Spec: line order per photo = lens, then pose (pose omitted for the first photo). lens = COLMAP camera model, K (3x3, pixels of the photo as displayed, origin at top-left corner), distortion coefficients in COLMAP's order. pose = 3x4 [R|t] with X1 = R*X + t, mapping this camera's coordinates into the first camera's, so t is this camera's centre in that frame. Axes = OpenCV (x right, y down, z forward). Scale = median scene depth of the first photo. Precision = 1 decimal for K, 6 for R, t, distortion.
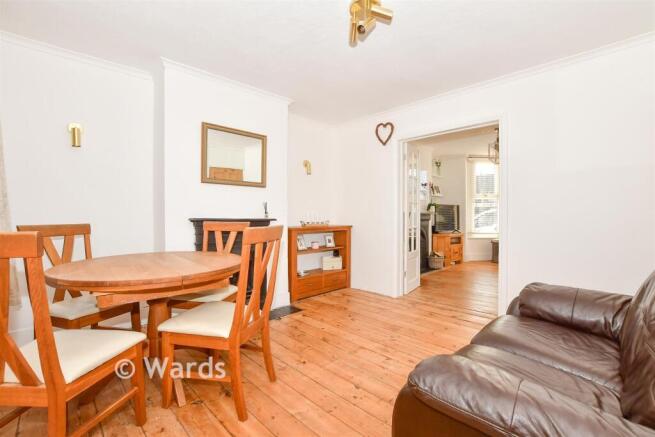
lens RADIAL K [[290.8, 0, 326.2], [0, 290.8, 228.8], [0, 0, 1]] dist [-0.055986, 0.000014]
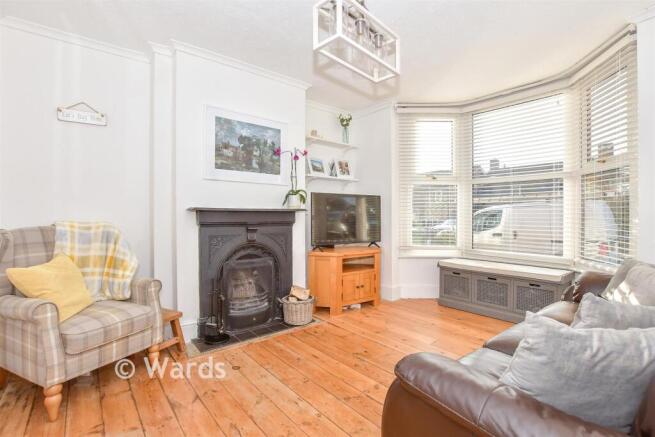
lens RADIAL K [[305.2, 0, 324.2], [0, 305.2, 219.2], [0, 0, 1]] dist [-0.033783, 0.000324]
pose [[0.997108, 0.004761, -0.075844, 0.421839], [-0.005084, 0.999979, -0.004065, -0.034793], [0.075823, 0.004439, 0.997111, 0.445870]]
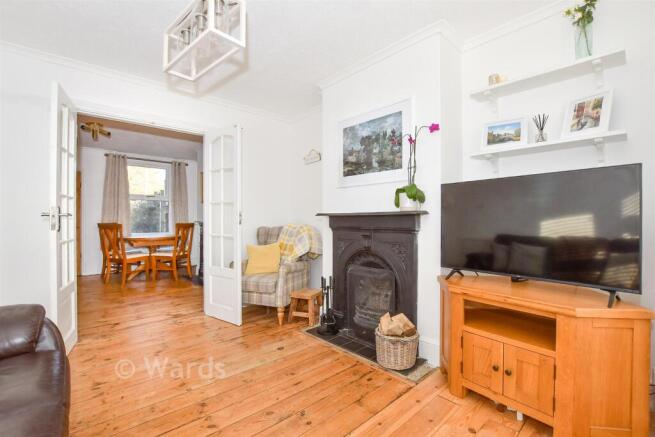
lens RADIAL K [[295.0, 0, 327.5], [0, 295.0, 218.5], [0, 0, 1]] dist [-0.034841, 0.000073]
pose [[-0.016951, 0.003470, -0.999850, 0.682796], [-0.010971, 0.999933, 0.003656, -0.044421], [0.999796, 0.011031, -0.016912, 0.837002]]
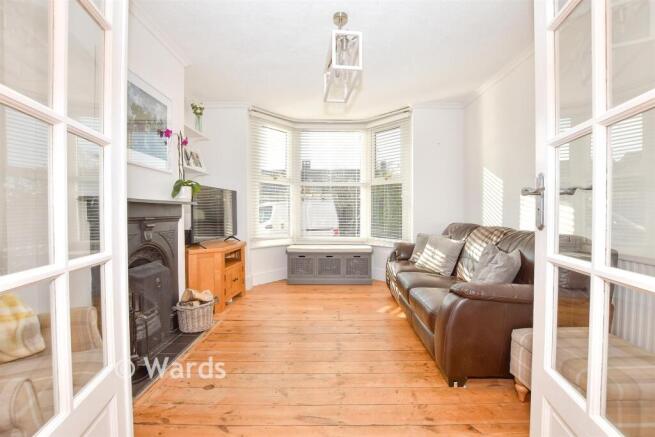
lens RADIAL K [[295.0, 0, 327.5], [0, 295.0, 218.5], [0, 0, 1]] dist [-0.034841, 0.000073]
pose [[0.690616, -0.011103, 0.723136, 0.182158], [0.007567, 0.999938, 0.008127, -0.031538], [-0.723182, -0.000141, 0.690658, 0.502566]]
